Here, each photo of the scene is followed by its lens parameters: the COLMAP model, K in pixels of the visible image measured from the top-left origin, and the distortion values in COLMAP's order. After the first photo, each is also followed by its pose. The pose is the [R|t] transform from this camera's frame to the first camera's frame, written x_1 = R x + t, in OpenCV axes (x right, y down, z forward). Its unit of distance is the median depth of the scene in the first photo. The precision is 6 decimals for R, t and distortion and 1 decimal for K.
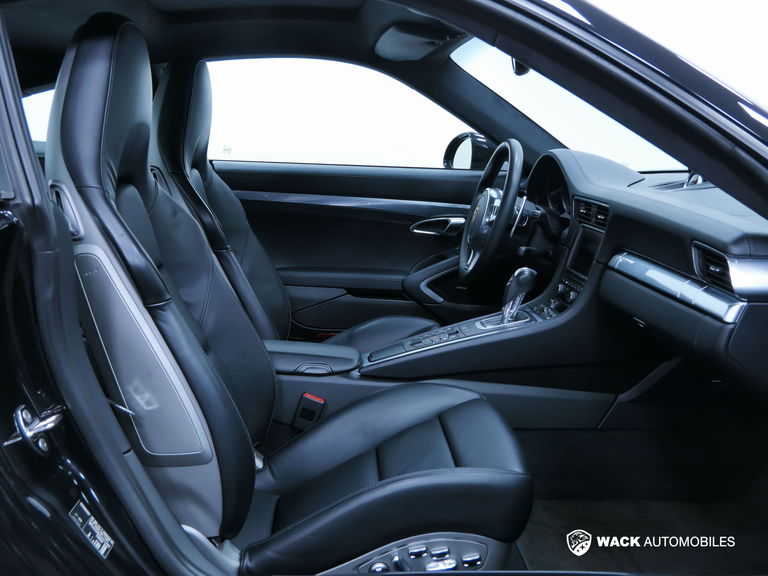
lens RADIAL K [[754.2, 0, 384.0], [0, 754.2, 288.0], [0, 0, 1]] dist [-0.000243, -0.002438]
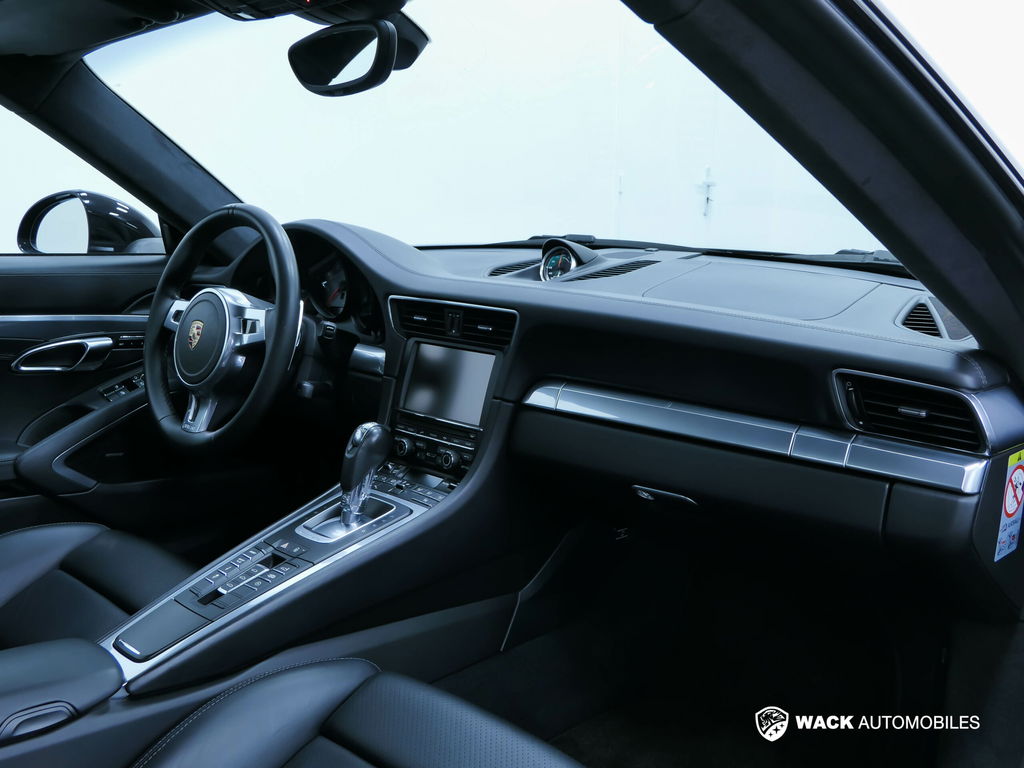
lens RADIAL K [[964.5, 0, 512.0], [0, 964.5, 384.0], [0, 0, 1]] dist [-0.053376, -0.002040]
pose [[0.754191, -0.131901, 0.643271, -0.168092], [0.129163, 0.990279, 0.051620, -0.066343], [-0.643827, 0.044156, 0.763896, 0.290173]]
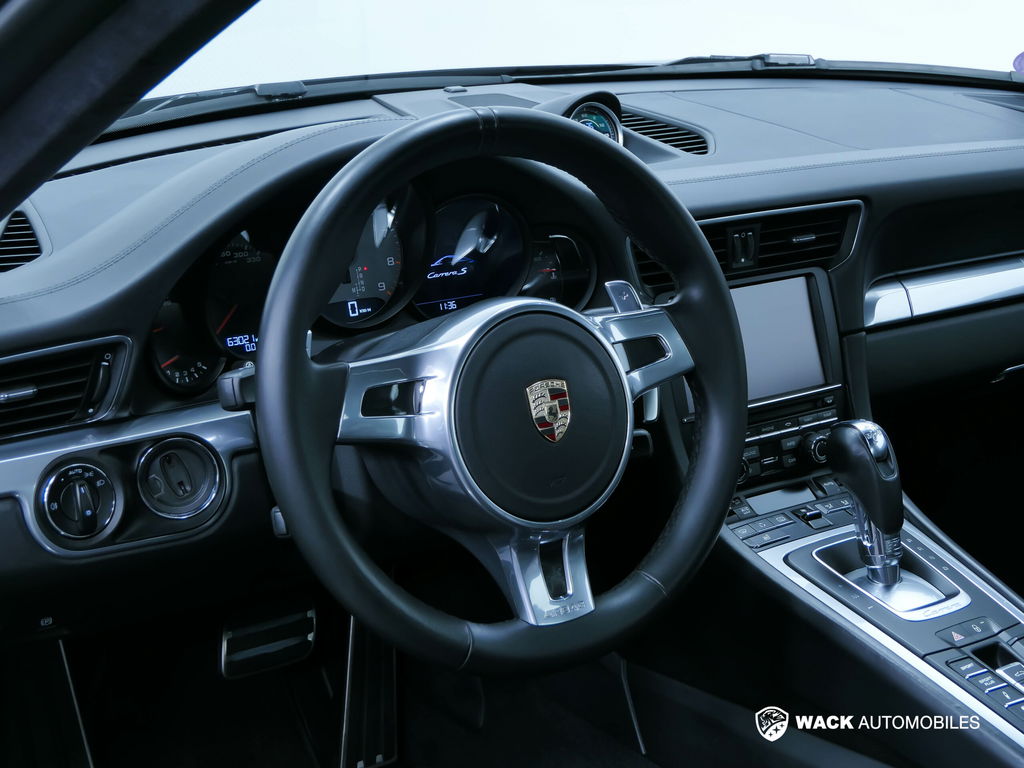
lens RADIAL K [[1799.3, 0, 512.0], [0, 1799.3, 384.0], [0, 0, 1]] dist [-0.010140, -0.036356]
pose [[-0.523162, -0.256016, 0.812870, -0.351311], [0.147769, 0.912114, 0.382377, -0.331930], [-0.839325, 0.320162, -0.439352, 1.255027]]
